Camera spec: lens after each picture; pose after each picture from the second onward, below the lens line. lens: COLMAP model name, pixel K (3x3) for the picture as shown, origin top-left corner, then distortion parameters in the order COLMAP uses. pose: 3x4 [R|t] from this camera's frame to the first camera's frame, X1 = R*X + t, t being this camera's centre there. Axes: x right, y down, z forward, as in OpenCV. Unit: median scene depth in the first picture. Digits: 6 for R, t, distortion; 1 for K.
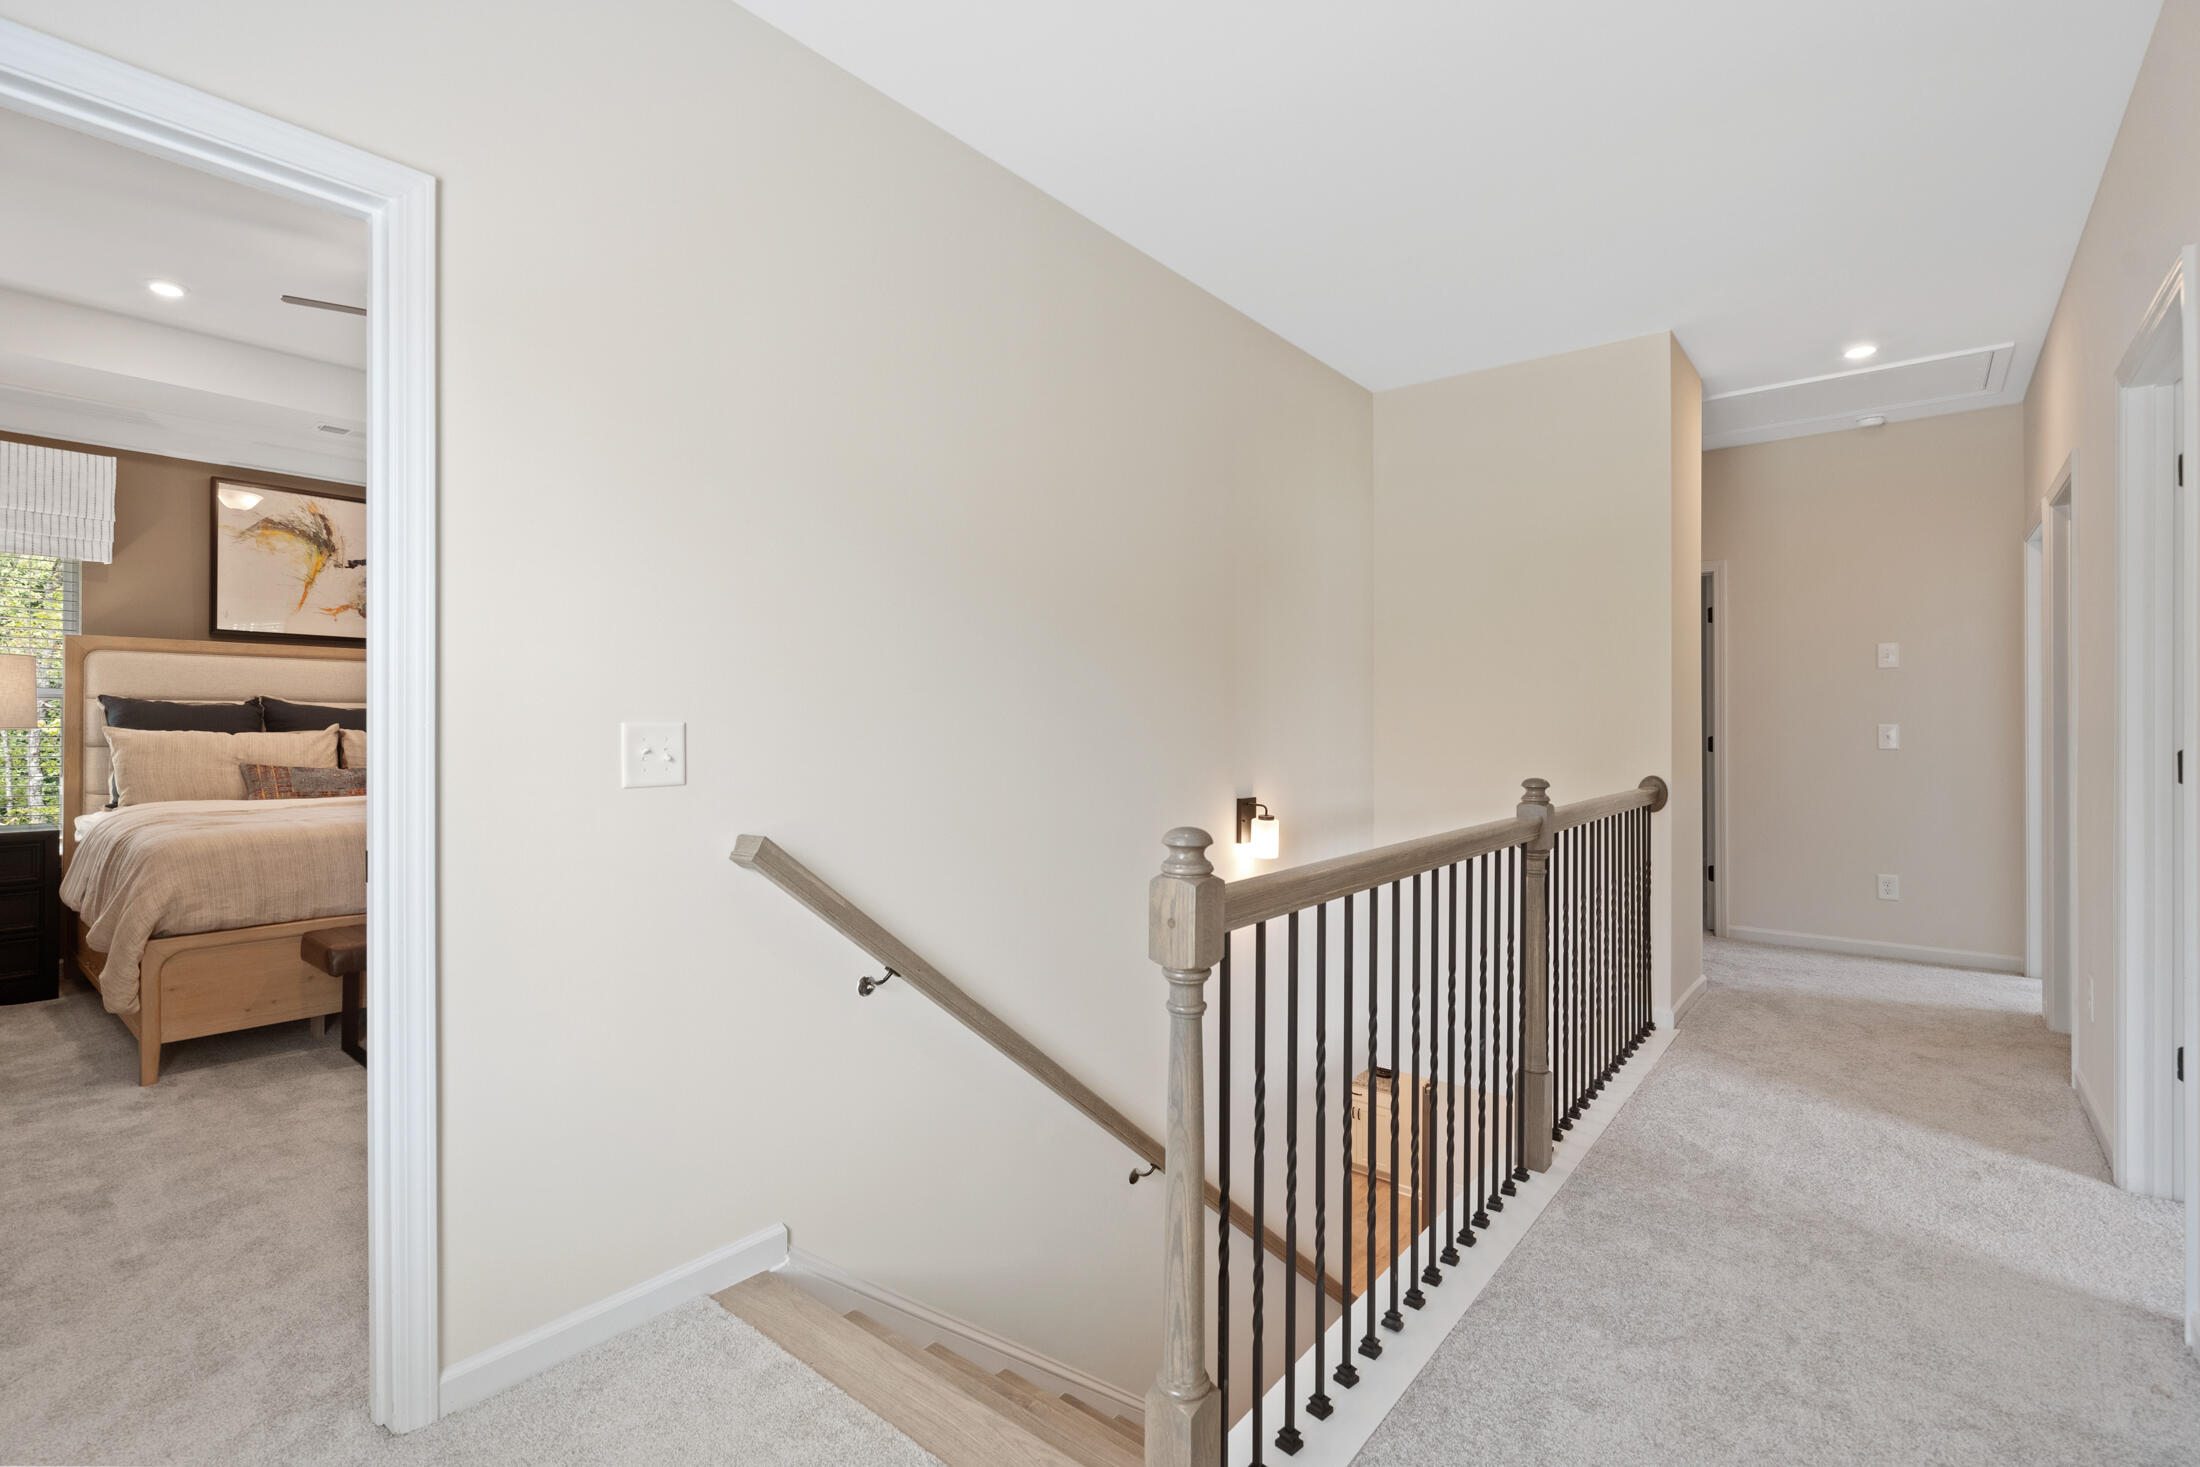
lens RADIAL K [[1012.3, 0, 1100.0], [0, 1012.3, 733.5], [0, 0, 1]] dist [0.002222, -0.000171]
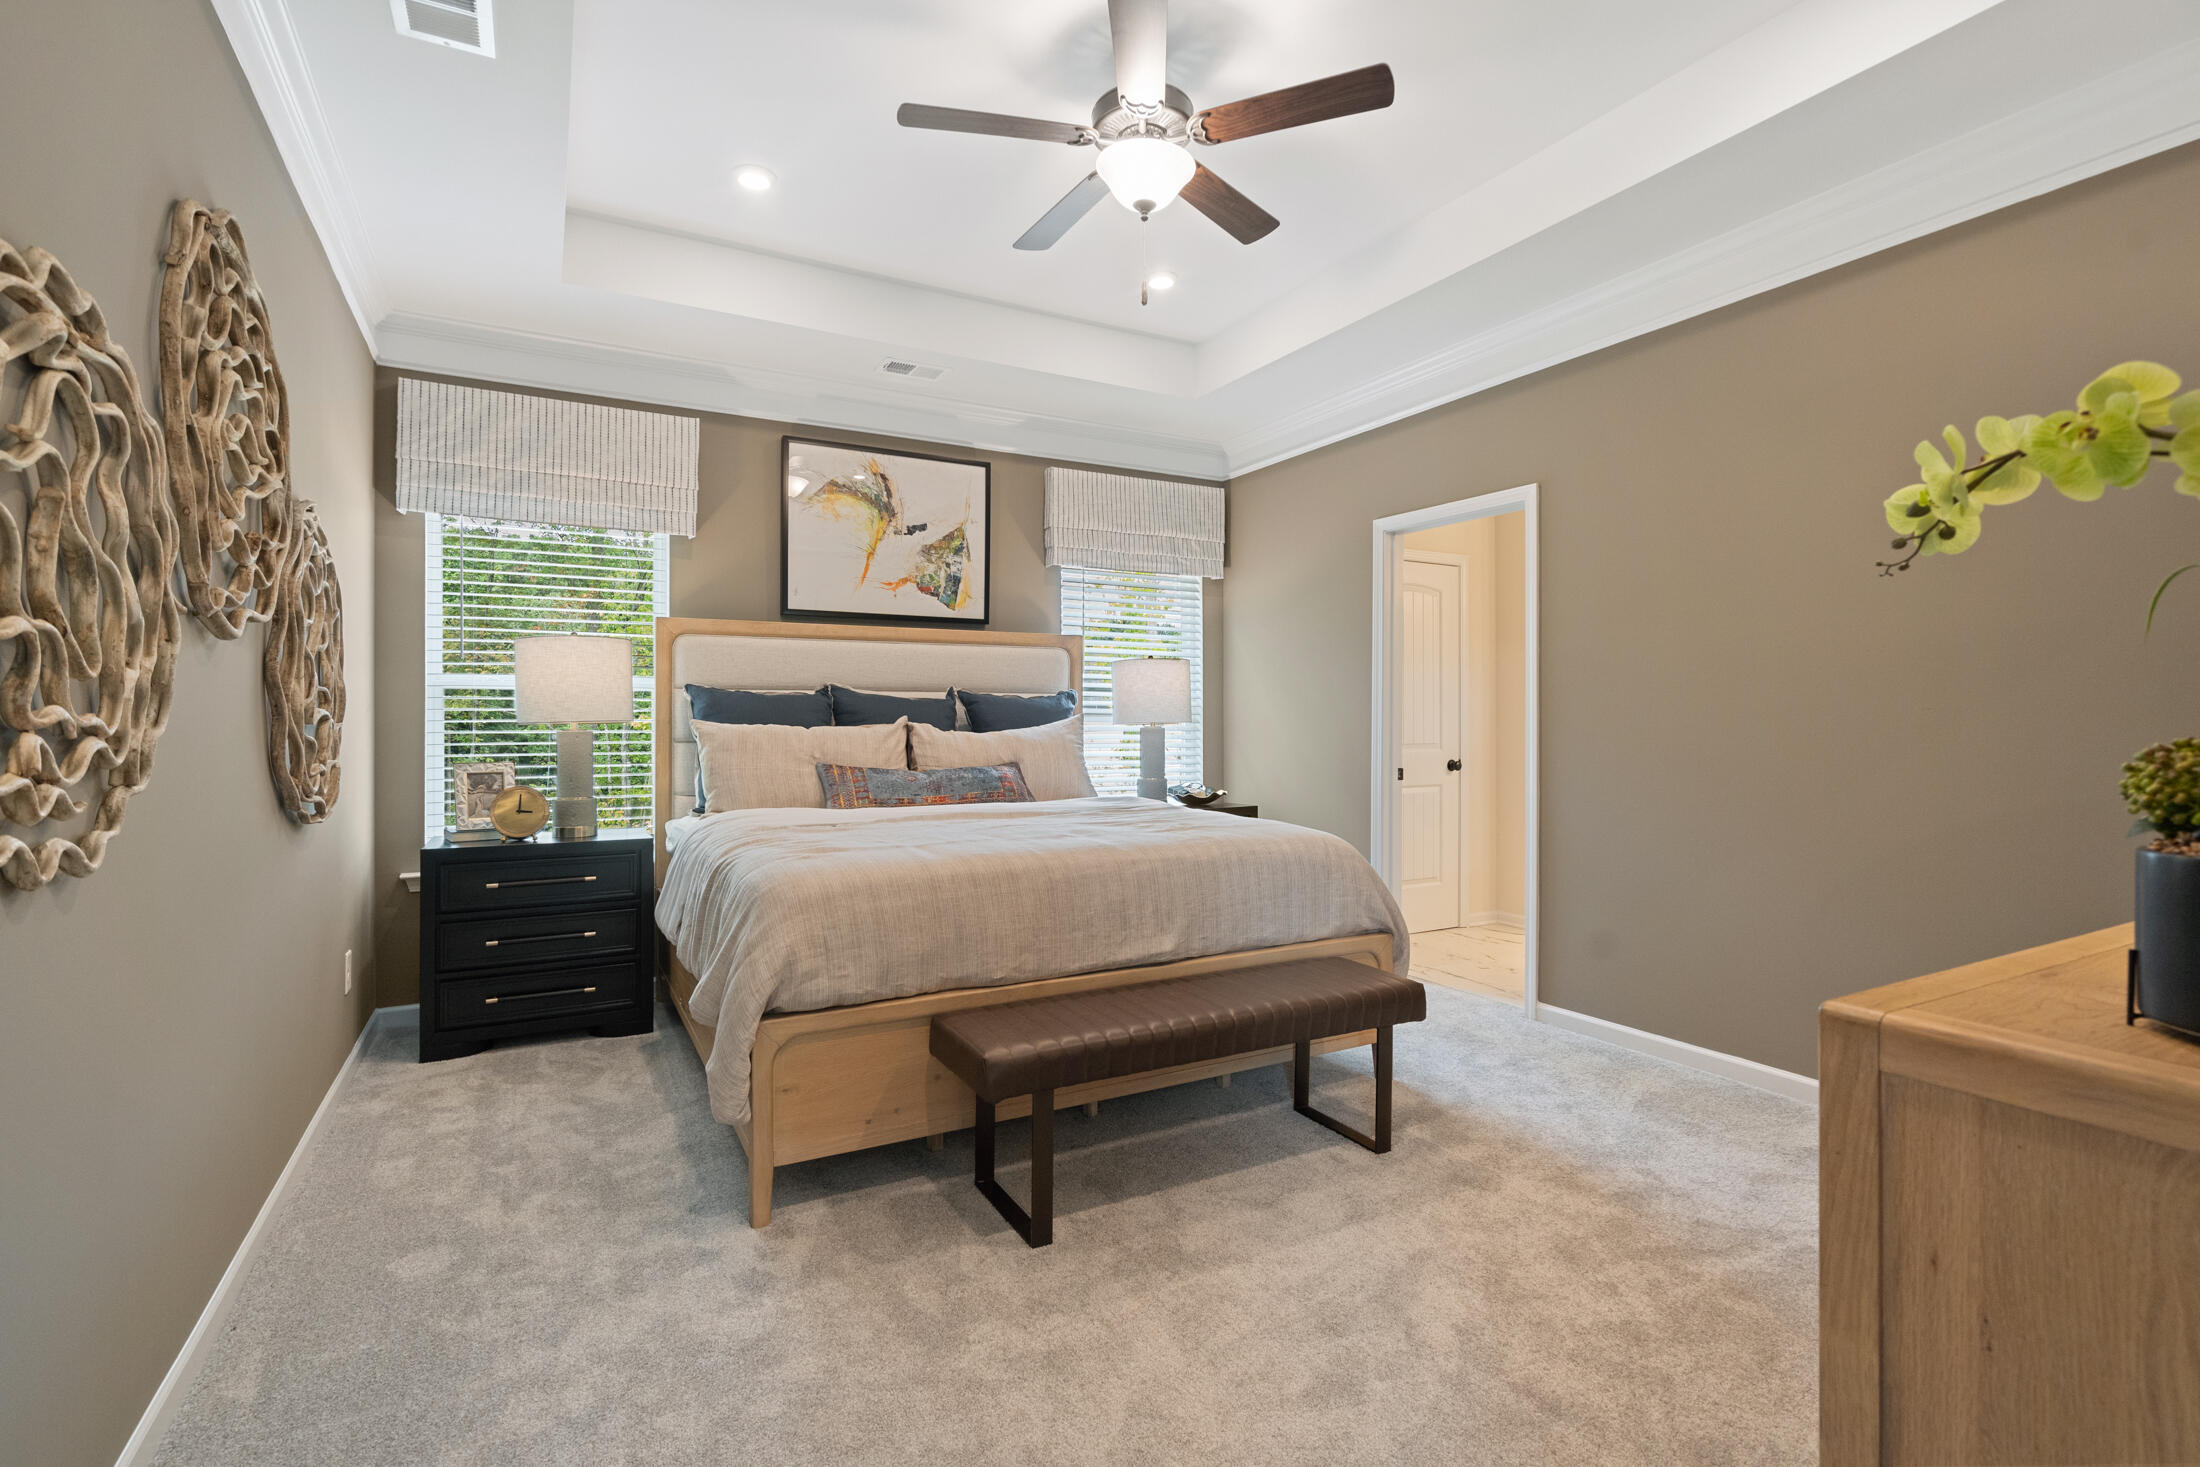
lens RADIAL K [[1012.3, 0, 1100.0], [0, 1012.3, 733.5], [0, 0, 1]] dist [0.002222, -0.000171]
pose [[0.932358, 0.002085, -0.361531, -0.341822], [-0.000307, 0.999988, 0.004976, 0.000789], [0.361537, -0.004529, 0.932347, 0.317156]]
